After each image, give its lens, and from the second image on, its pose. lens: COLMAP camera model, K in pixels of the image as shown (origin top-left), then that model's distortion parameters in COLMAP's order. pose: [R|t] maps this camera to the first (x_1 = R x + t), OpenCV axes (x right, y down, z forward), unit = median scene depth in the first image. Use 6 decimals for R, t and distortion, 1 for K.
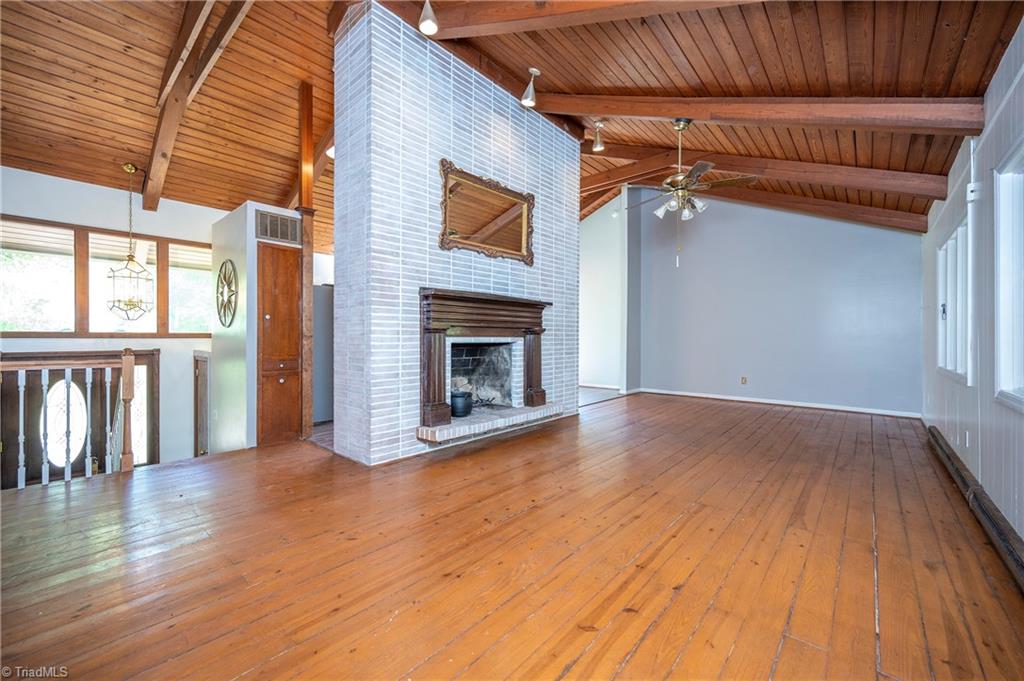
lens RADIAL K [[409.0, 0, 513.4], [0, 409.0, 339.7], [0, 0, 1]] dist [-0.003025, -0.000146]
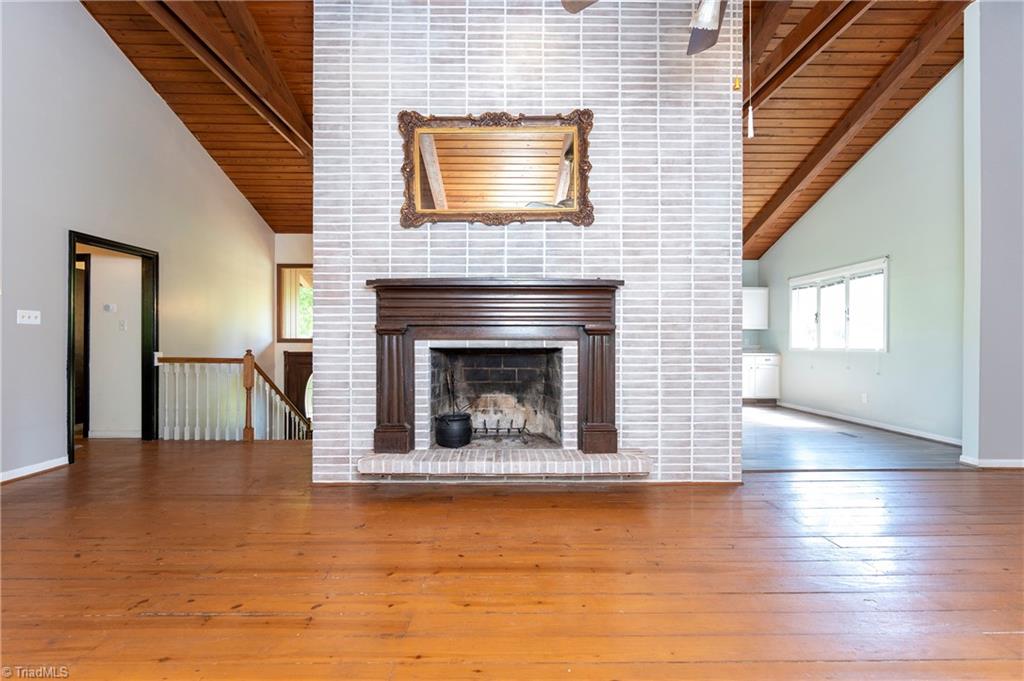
lens RADIAL K [[409.0, 0, 510.0], [0, 409.0, 342.6], [0, 0, 1]] dist [-0.003025, -0.000146]
pose [[0.664522, -0.003074, -0.747262, 0.472035], [-0.001817, 0.999982, -0.005729, 0.002179], [0.747266, 0.005164, 0.664505, 0.549886]]
